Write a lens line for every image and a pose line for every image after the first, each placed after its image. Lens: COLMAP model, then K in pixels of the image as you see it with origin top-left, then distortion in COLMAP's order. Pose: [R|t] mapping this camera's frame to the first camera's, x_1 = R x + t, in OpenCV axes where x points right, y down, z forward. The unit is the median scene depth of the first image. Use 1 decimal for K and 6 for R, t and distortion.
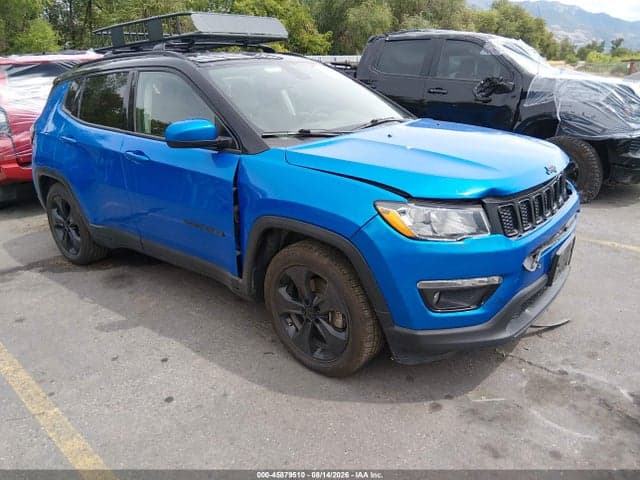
lens RADIAL K [[477.3, 0, 325.2], [0, 477.3, 239.8], [0, 0, 1]] dist [0.087867, -0.154028]
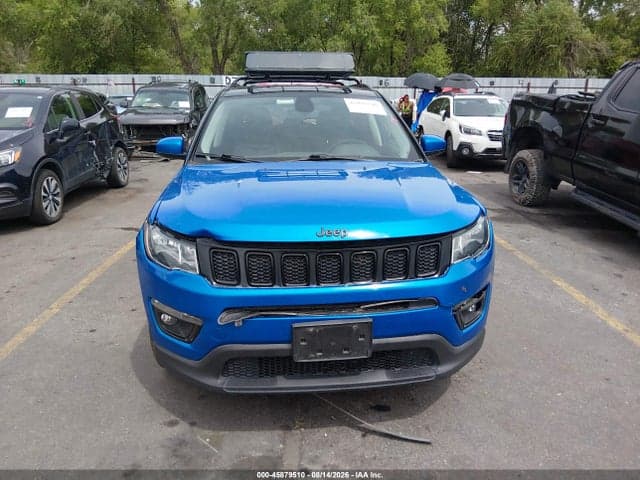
lens RADIAL K [[477.3, 0, 325.2], [0, 477.3, 239.8], [0, 0, 1]] dist [0.087867, -0.154028]
pose [[0.705737, 0.221789, -0.672863, 0.987612], [-0.241542, 0.968158, 0.065781, -0.175549], [0.666027, 0.116101, 0.736837, 0.359666]]
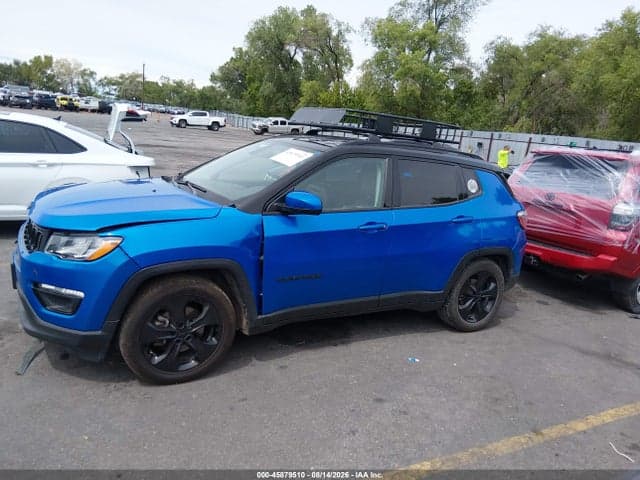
lens RADIAL K [[477.3, 0, 325.2], [0, 477.3, 239.8], [0, 0, 1]] dist [0.087867, -0.154028]
pose [[-0.336149, 0.195459, -0.921303, 1.410665], [-0.389152, 0.861989, 0.324862, -0.803691], [0.857651, 0.467729, -0.213694, 1.981142]]
